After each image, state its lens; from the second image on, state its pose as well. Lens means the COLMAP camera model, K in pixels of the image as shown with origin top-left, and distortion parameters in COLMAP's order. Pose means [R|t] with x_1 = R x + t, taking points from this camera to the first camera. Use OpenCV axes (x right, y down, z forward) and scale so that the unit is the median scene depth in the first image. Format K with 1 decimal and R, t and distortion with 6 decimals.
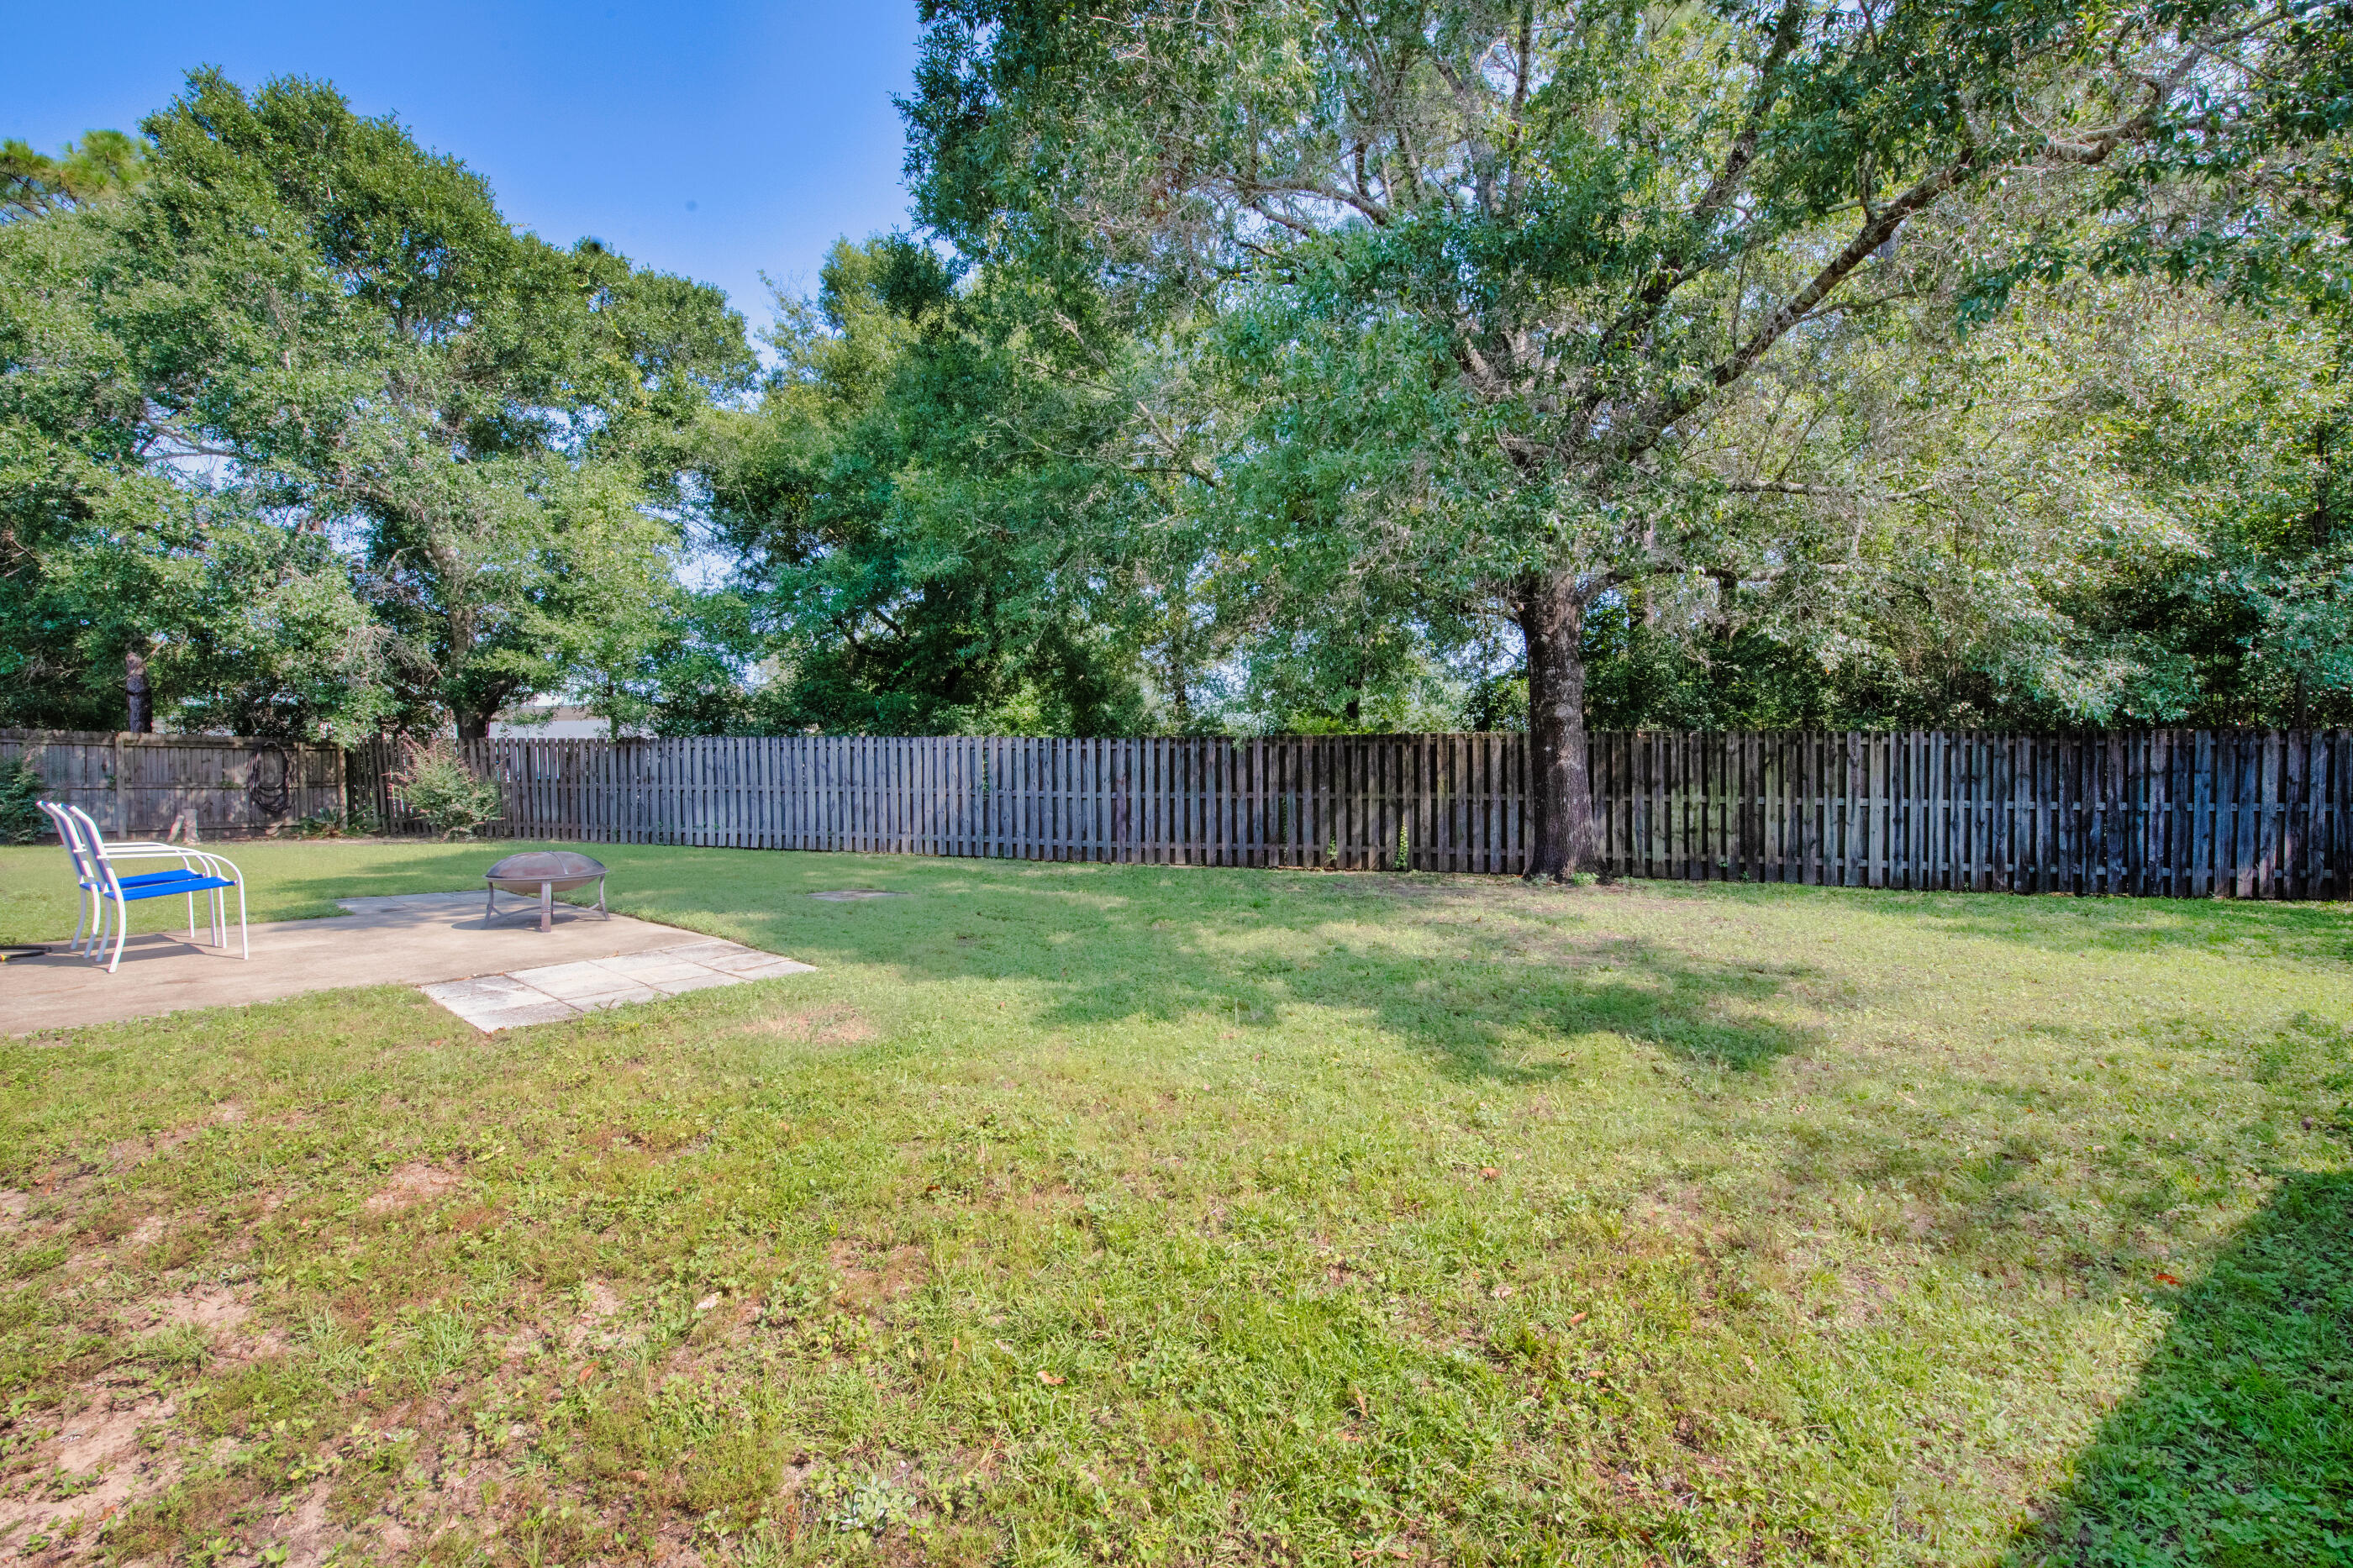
lens RADIAL K [[940.0, 0, 1188.9], [0, 940.0, 774.2], [0, 0, 1]] dist [-0.023584, -0.000166]
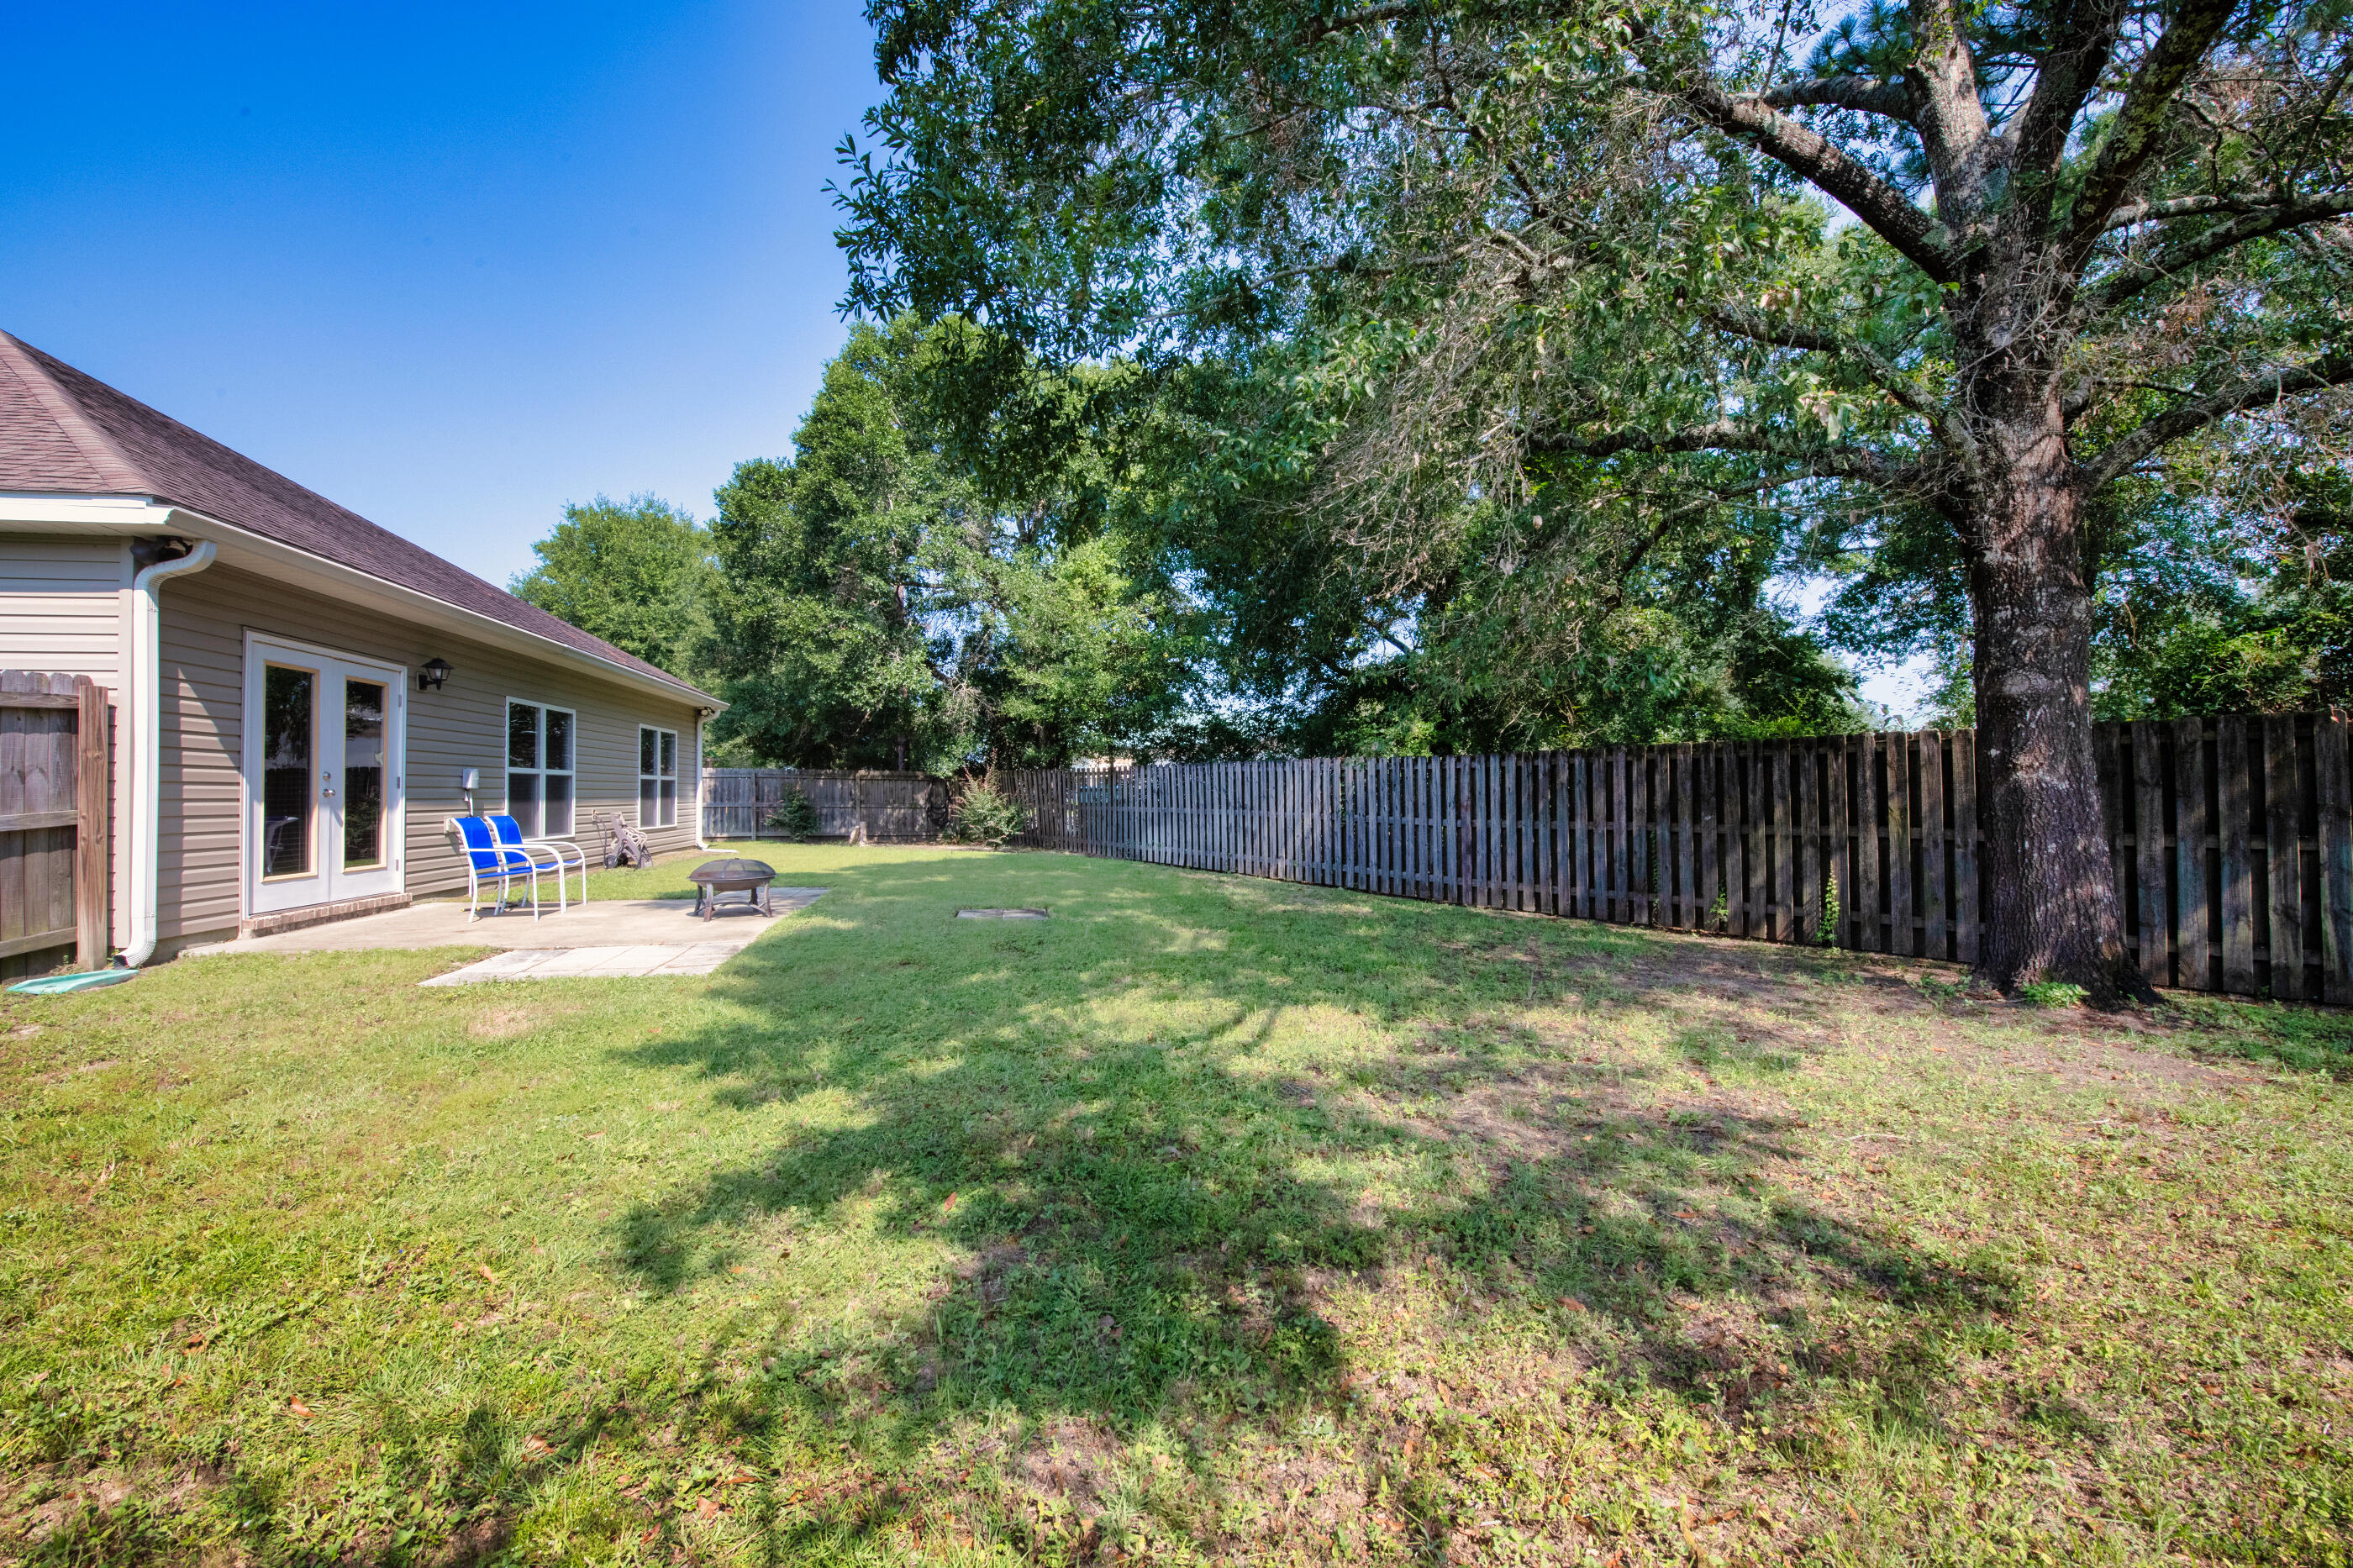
lens RADIAL K [[940.0, 0, 1188.9], [0, 940.0, 774.2], [0, 0, 1]] dist [-0.023584, -0.000166]
pose [[0.751796, -0.016950, -0.659178, 0.308758], [0.000629, 0.999688, -0.024989, -0.000731], [0.659396, 0.018372, 0.751571, 0.215647]]
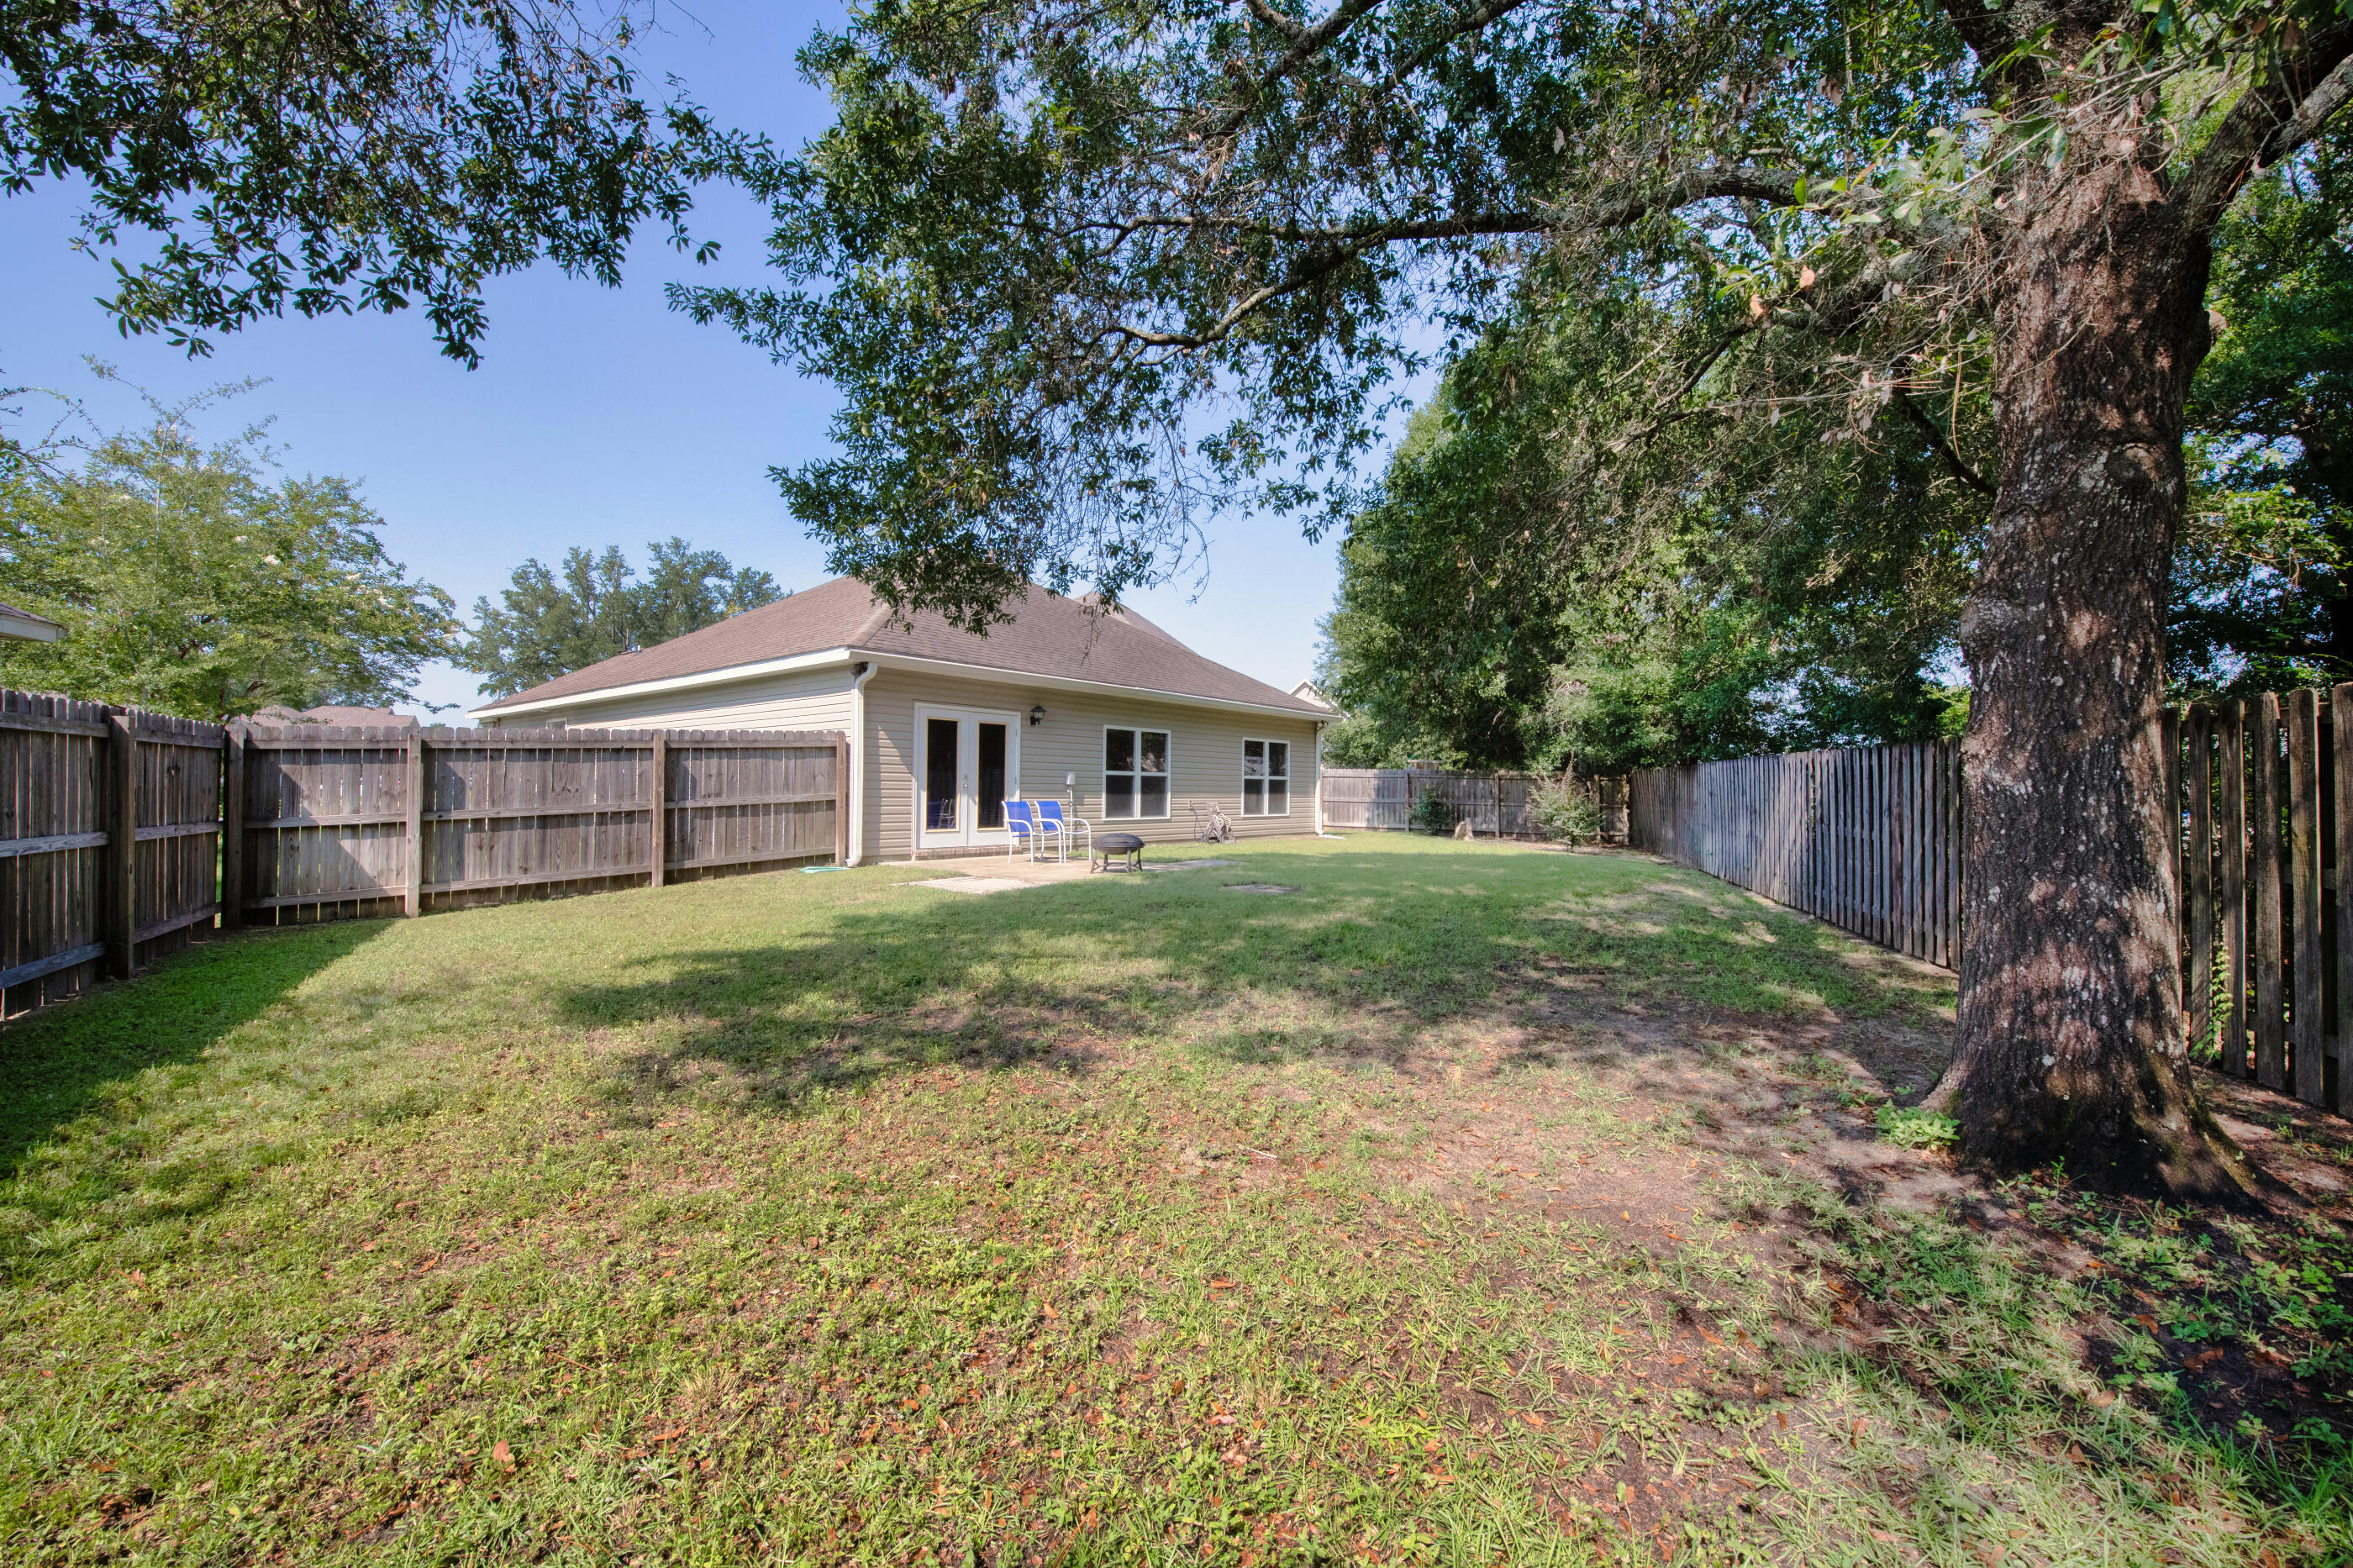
lens RADIAL K [[940.0, 0, 1188.9], [0, 940.0, 774.2], [0, 0, 1]] dist [-0.023584, -0.000166]
pose [[-0.036652, -0.018223, -0.999162, 0.584689], [-0.015560, 0.999723, -0.017663, -0.001949], [0.999207, 0.014900, -0.036925, 0.584681]]
